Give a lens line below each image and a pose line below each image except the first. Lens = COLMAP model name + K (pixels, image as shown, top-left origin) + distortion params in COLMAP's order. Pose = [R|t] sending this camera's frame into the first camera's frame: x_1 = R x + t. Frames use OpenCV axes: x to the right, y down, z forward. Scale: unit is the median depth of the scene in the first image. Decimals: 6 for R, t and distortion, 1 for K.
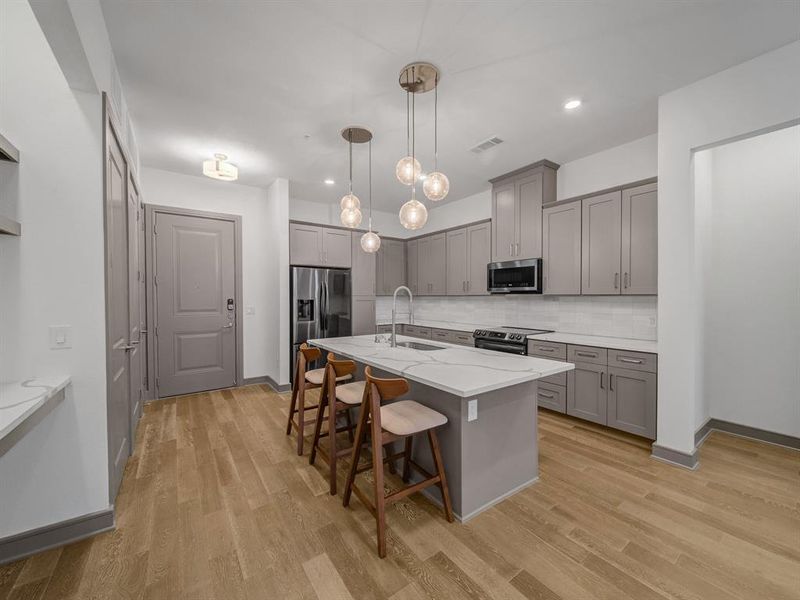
lens RADIAL K [[314.6, 0, 400.6], [0, 314.6, 302.5], [0, 0, 1]] dist [-0.002165, -0.000796]
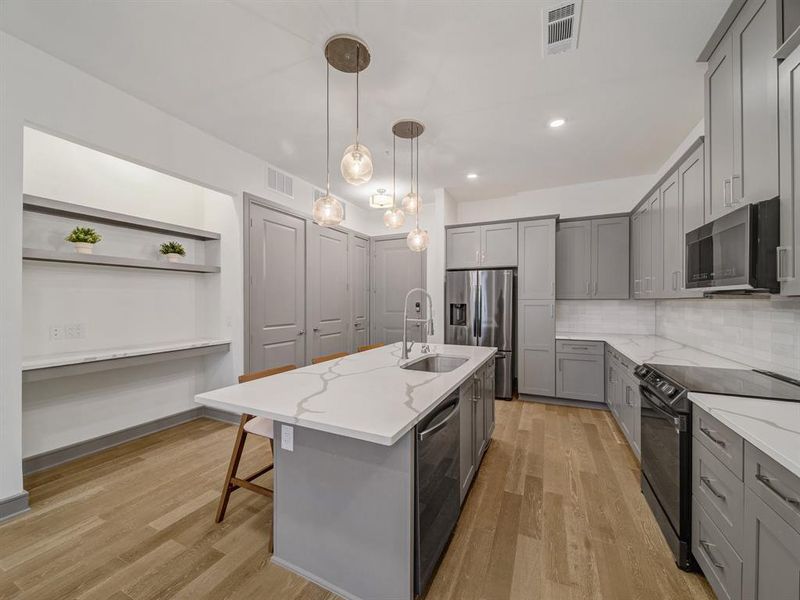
lens RADIAL K [[314.6, 0, 398.7], [0, 314.6, 301.9], [0, 0, 1]] dist [-0.002165, -0.000796]
pose [[0.485914, 0.003460, -0.874000, 0.545229], [-0.016884, 0.999843, -0.005429, -0.007364], [0.873843, 0.017395, 0.485896, 0.423691]]
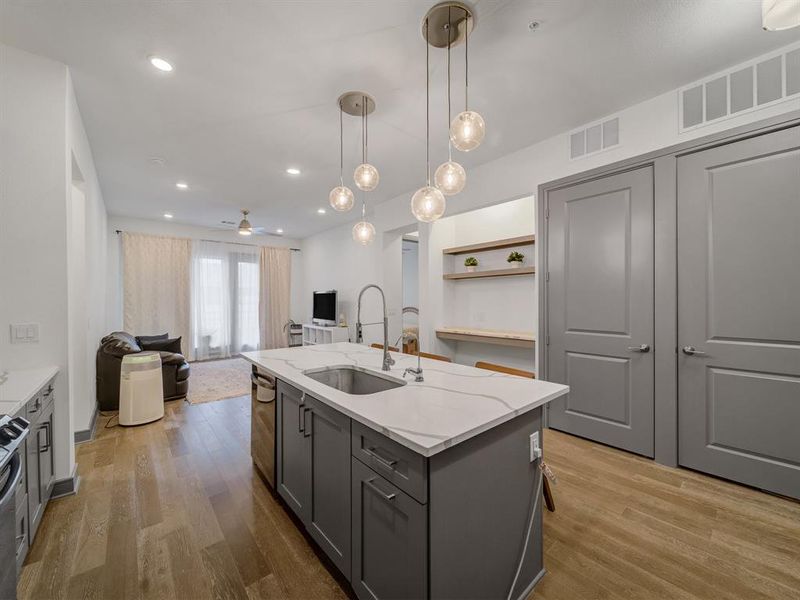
lens RADIAL K [[314.6, 0, 401.3], [0, 314.6, 301.8], [0, 0, 1]] dist [-0.002165, -0.000796]
pose [[-0.996223, 0.007009, -0.086552, 0.002554], [0.004916, 0.999691, 0.024374, -0.022566], [0.086696, 0.023857, -0.995949, 1.286415]]
